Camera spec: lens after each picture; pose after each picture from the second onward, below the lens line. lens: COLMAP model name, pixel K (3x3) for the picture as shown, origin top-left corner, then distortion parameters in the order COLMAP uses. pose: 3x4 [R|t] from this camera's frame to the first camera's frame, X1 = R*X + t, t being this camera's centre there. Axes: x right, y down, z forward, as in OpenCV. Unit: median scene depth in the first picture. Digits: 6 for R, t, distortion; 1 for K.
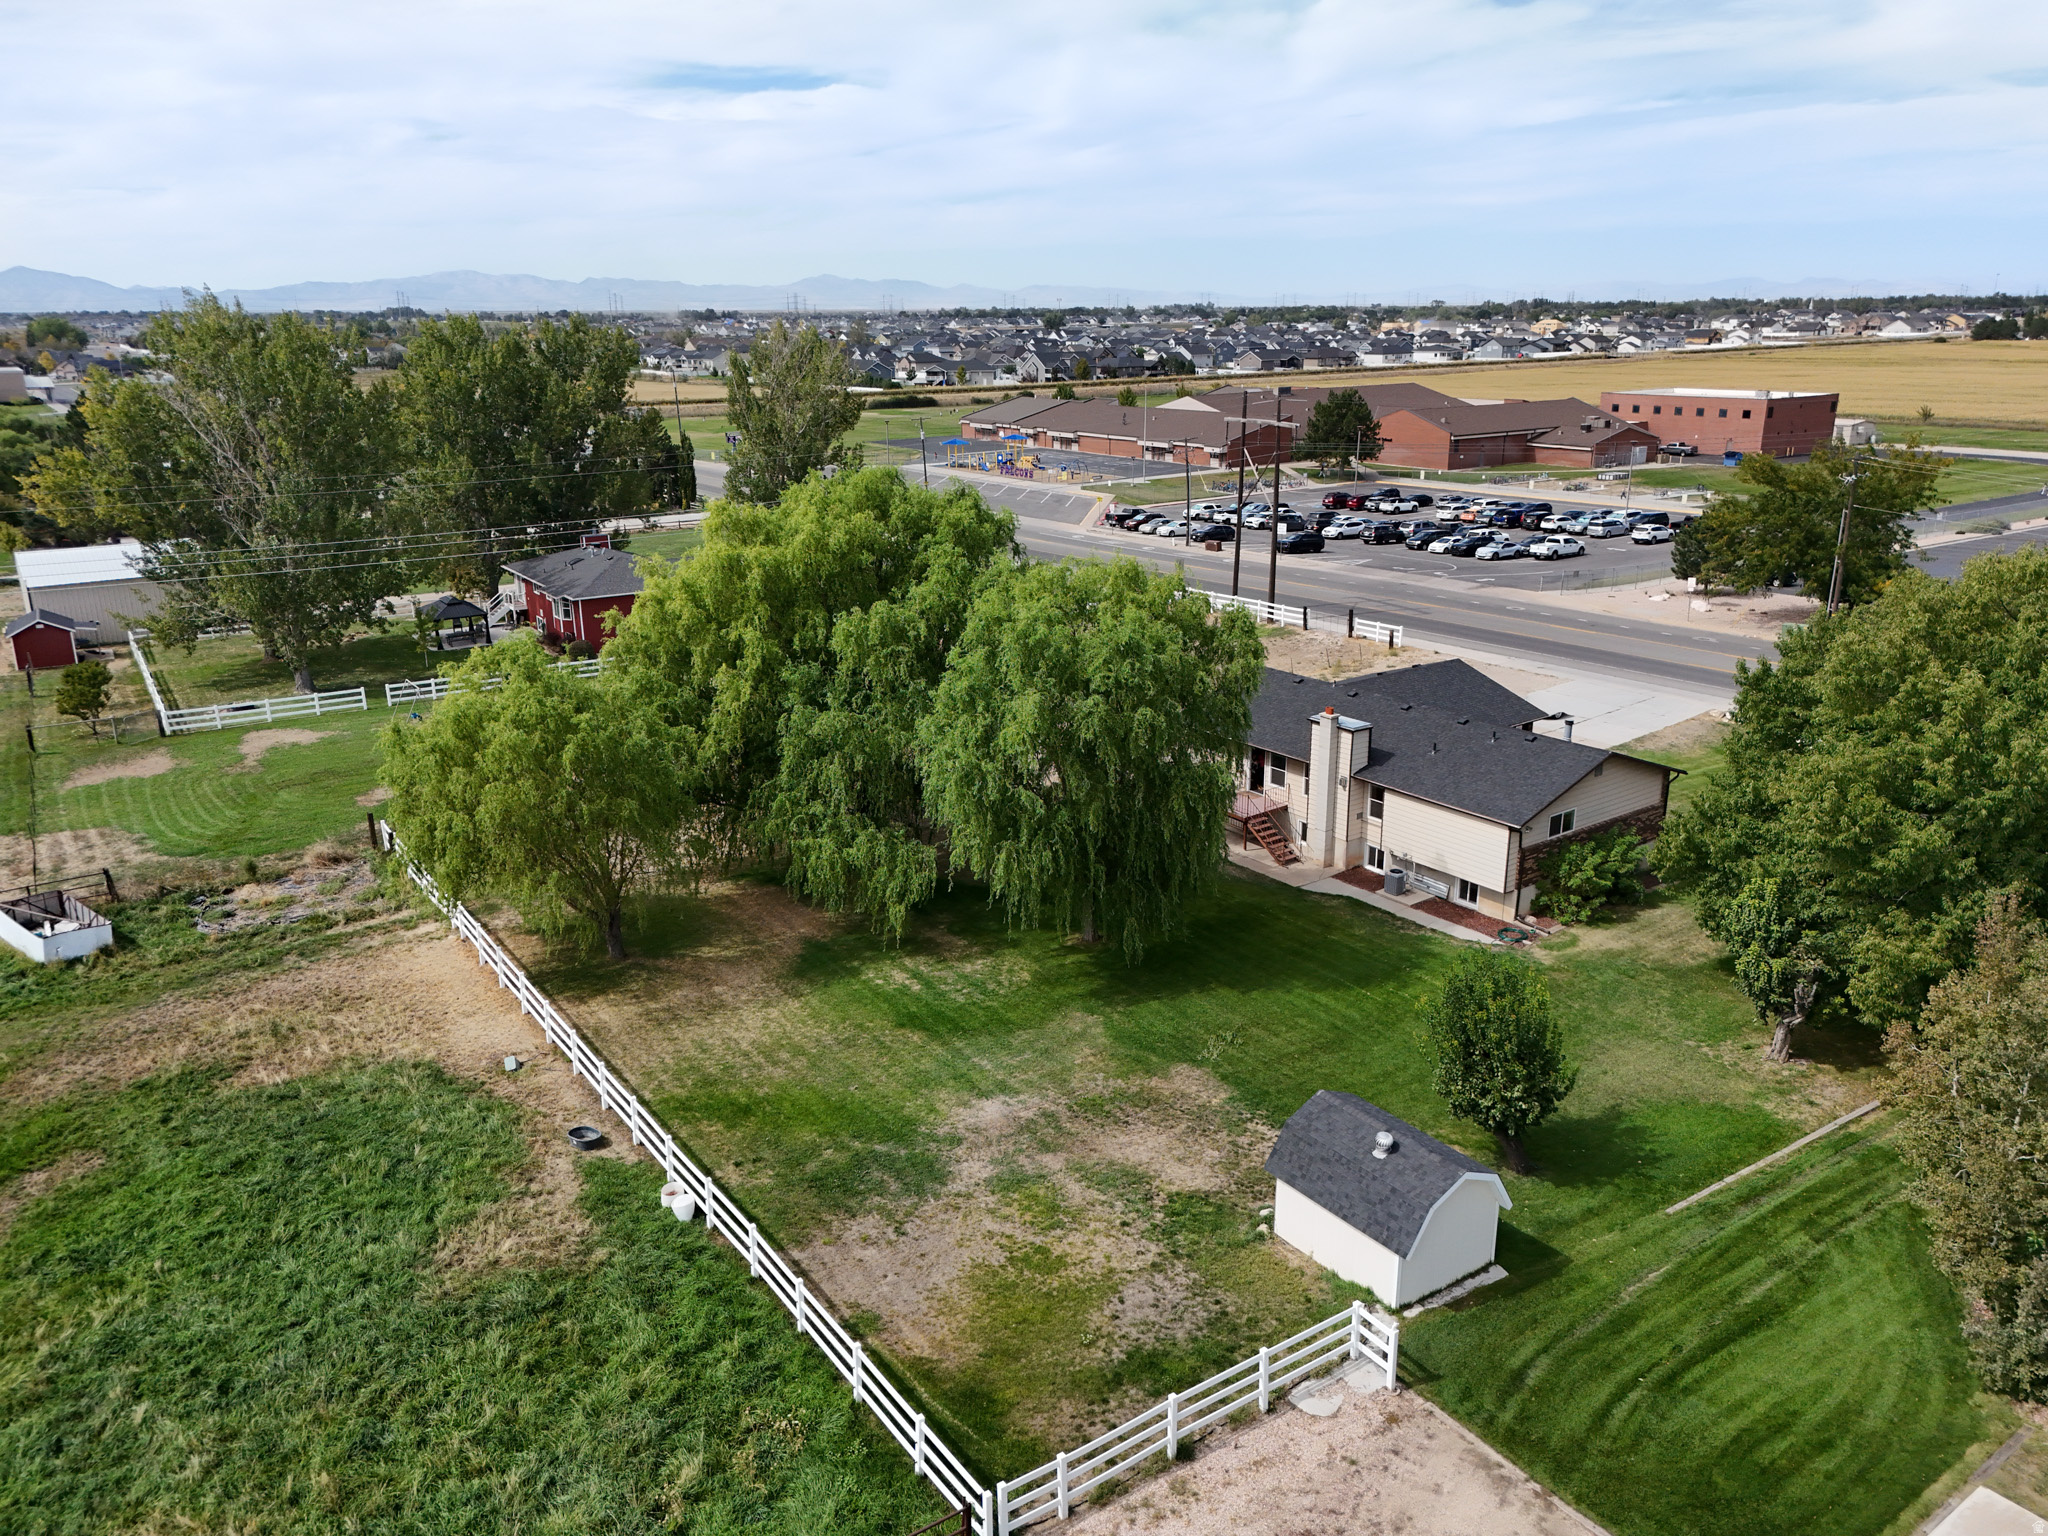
lens RADIAL K [[1510.2, 0, 1018.7], [0, 1510.2, 801.6], [0, 0, 1]] dist [0.066075, -0.057535]
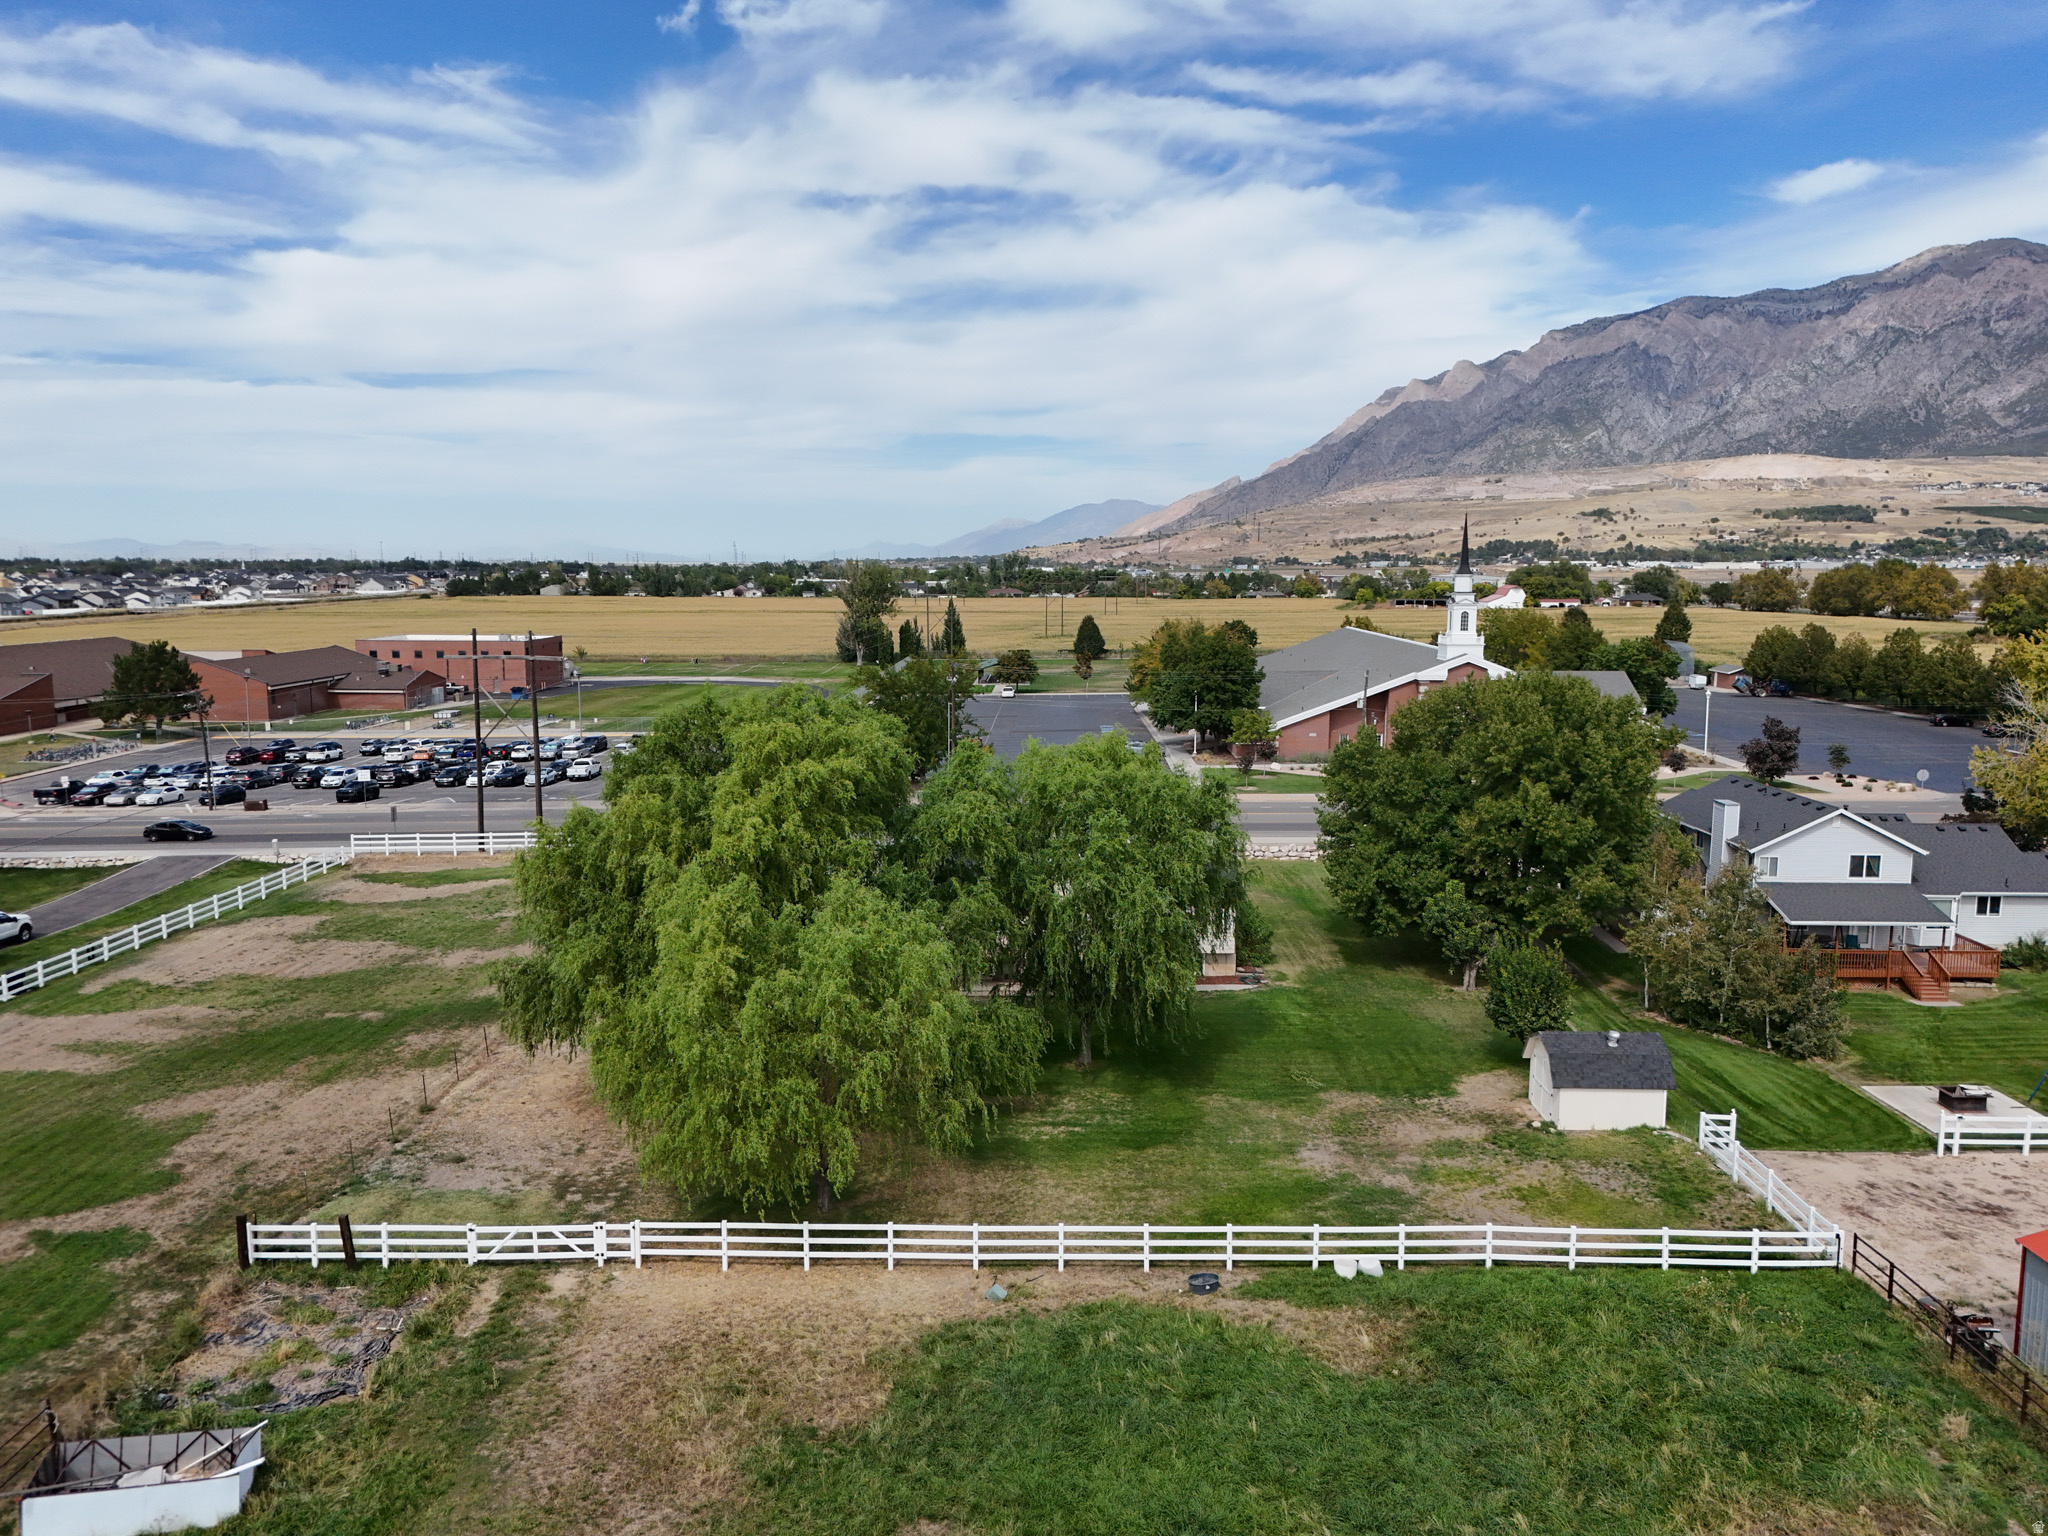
lens RADIAL K [[1510.2, 0, 1032.0], [0, 1510.2, 822.7], [0, 0, 1]] dist [0.066075, -0.057535]
pose [[0.579192, -0.131133, 0.804575, -0.448459], [0.247830, 0.968586, -0.020543, -0.037296], [-0.776606, 0.211296, 0.593496, 0.153752]]
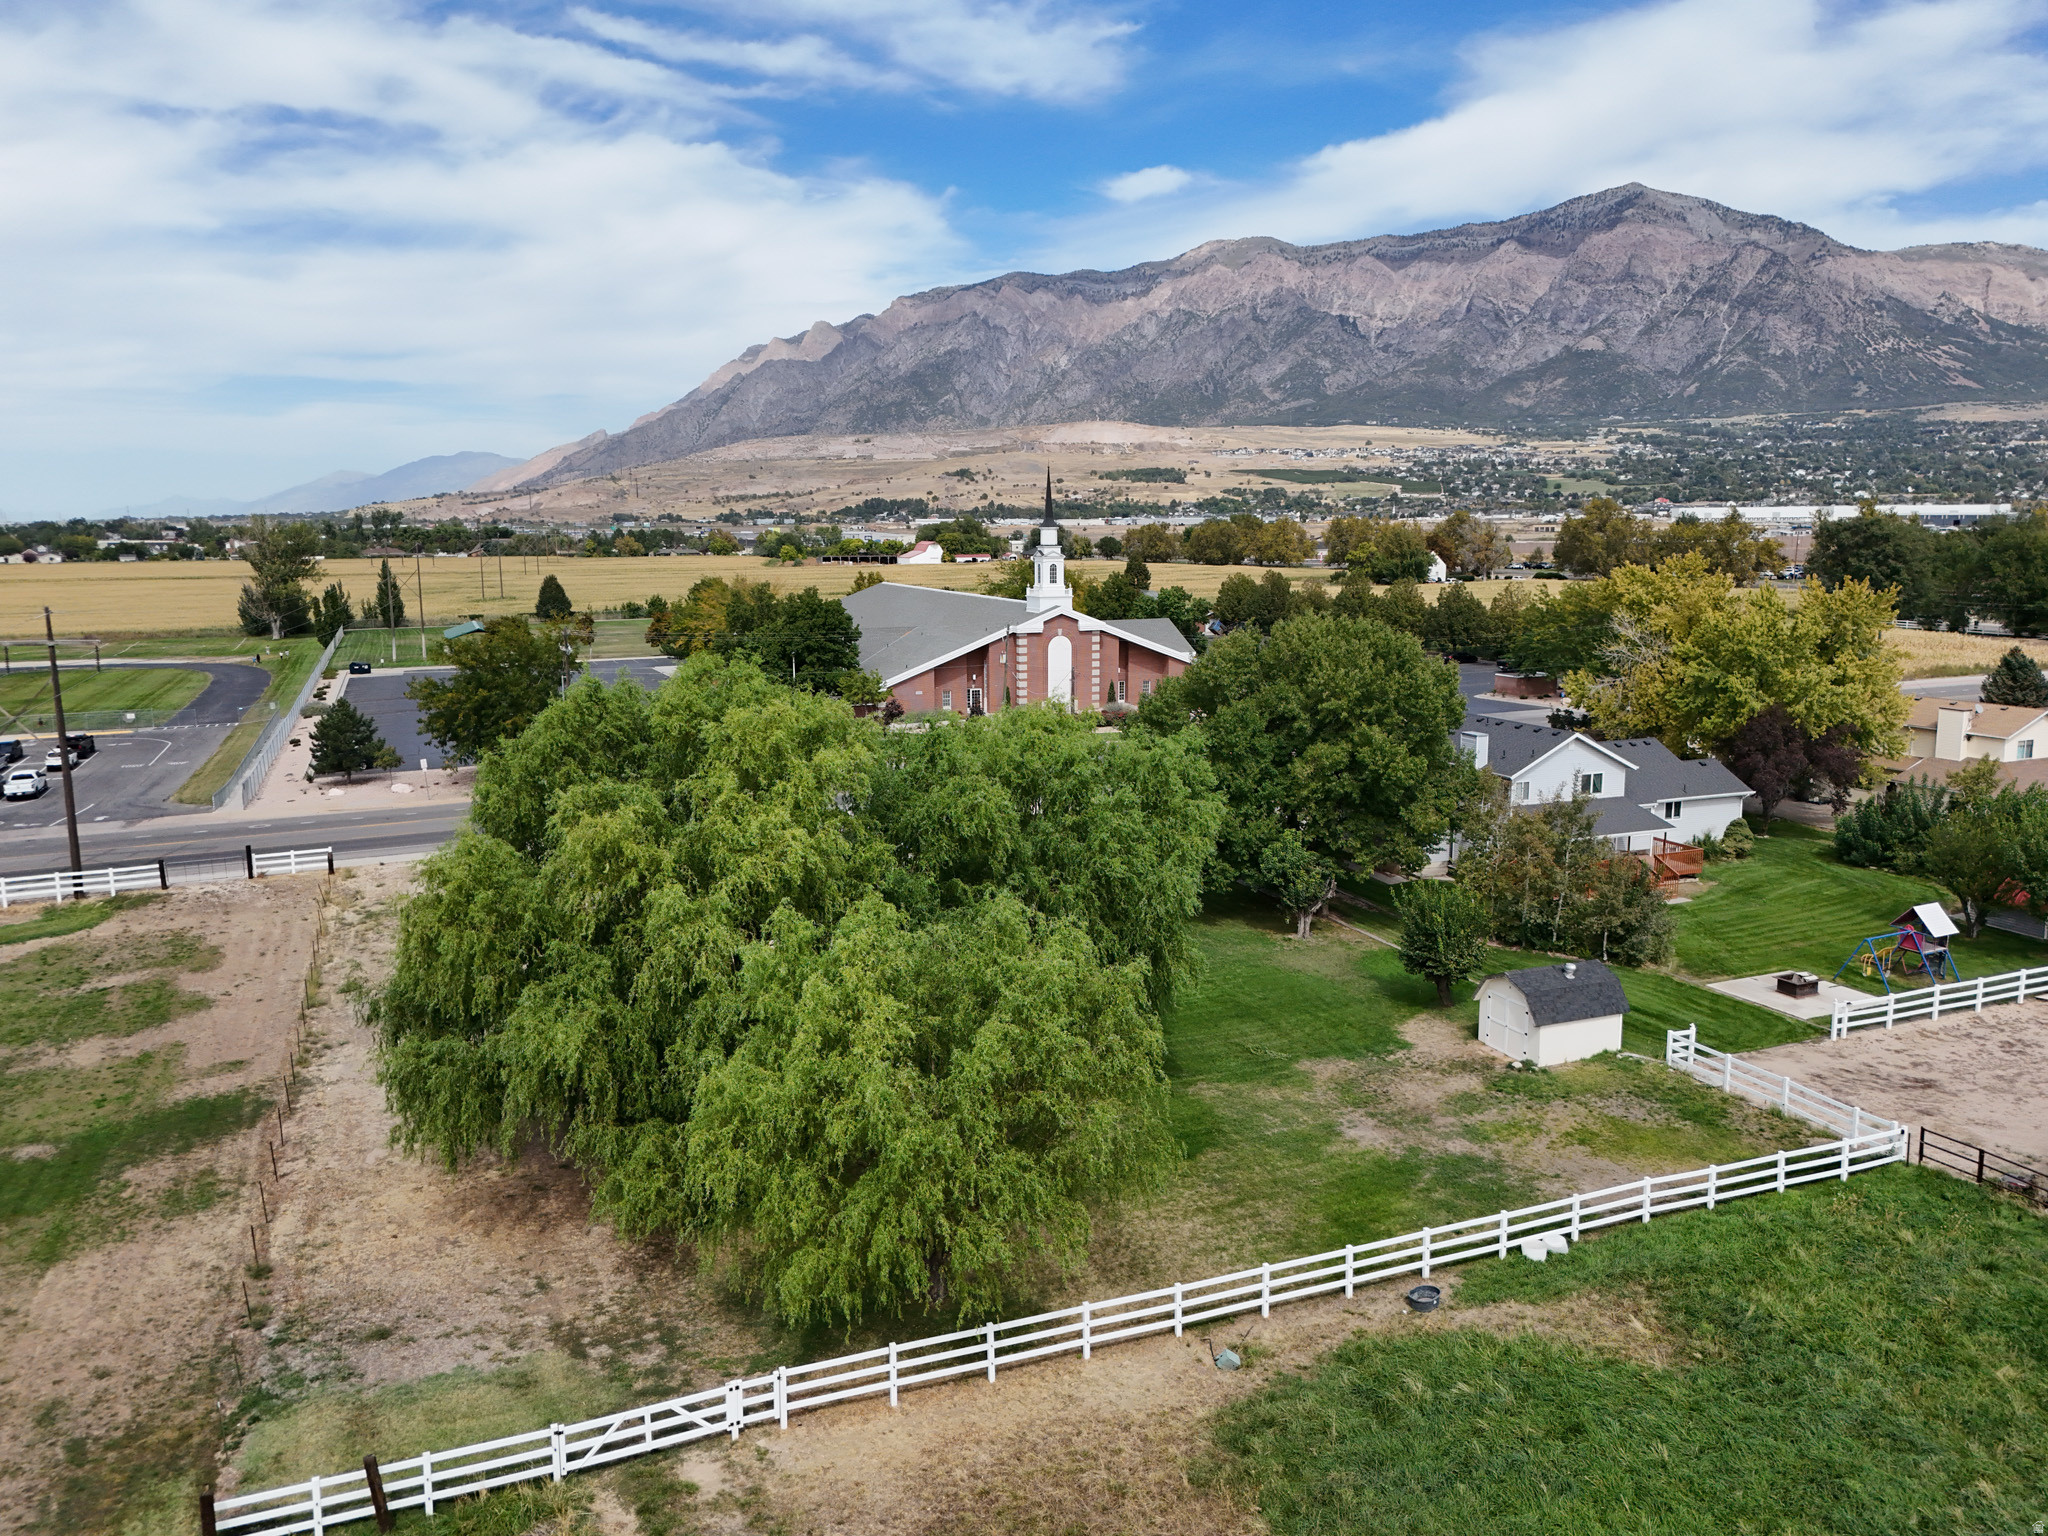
lens RADIAL K [[1510.2, 0, 1027.6], [0, 1510.2, 725.5], [0, 0, 1]] dist [0.066075, -0.057535]
pose [[0.212837, -0.128742, 0.968569, -0.473533], [0.308636, 0.949388, 0.058372, -0.099246], [-0.927062, 0.286511, 0.241800, 0.346347]]
